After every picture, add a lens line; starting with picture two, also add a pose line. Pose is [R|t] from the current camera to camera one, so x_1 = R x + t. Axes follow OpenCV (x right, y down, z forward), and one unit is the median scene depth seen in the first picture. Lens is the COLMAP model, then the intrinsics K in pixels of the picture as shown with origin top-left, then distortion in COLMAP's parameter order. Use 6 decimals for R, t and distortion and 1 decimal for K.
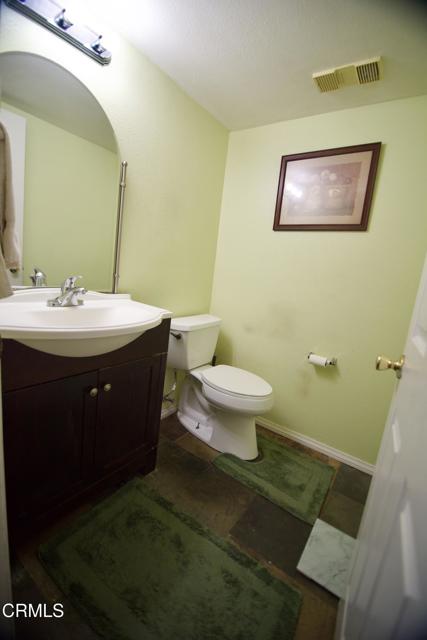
lens RADIAL K [[268.7, 0, 213.7], [0, 268.7, 320.1], [0, 0, 1]] dist [-0.017813, -0.002047]
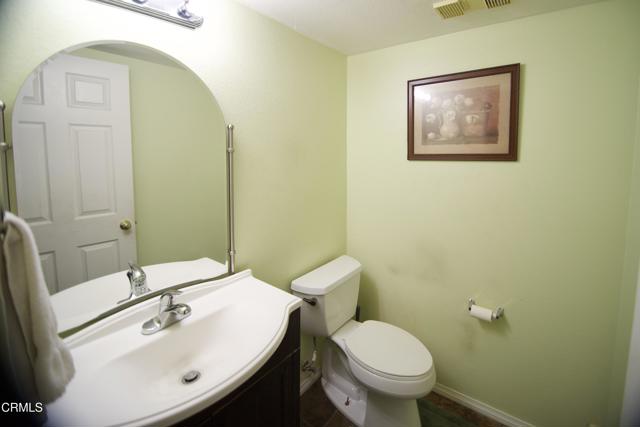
lens RADIAL K [[274.9, 0, 346.4], [0, 274.9, 177.7], [0, 0, 1]] dist [-0.017766, -0.000952]
pose [[0.993809, -0.110719, -0.009249, 0.028622], [0.109453, 0.989936, -0.089708, -0.273930], [0.019089, 0.088140, 0.995925, 0.122228]]
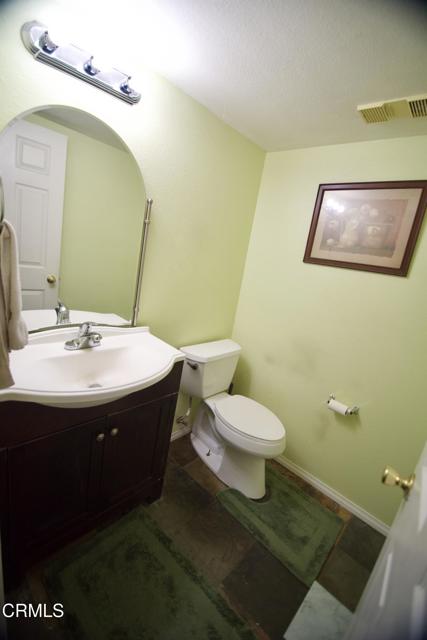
lens RADIAL K [[268.7, 0, 214.7], [0, 268.7, 318.7], [0, 0, 1]] dist [-0.017813, -0.002047]
pose [[0.989079, 0.081593, -0.122739, 0.057447], [-0.077252, 0.996220, 0.039730, -0.187882], [0.125516, -0.029815, 0.991643, 0.026043]]
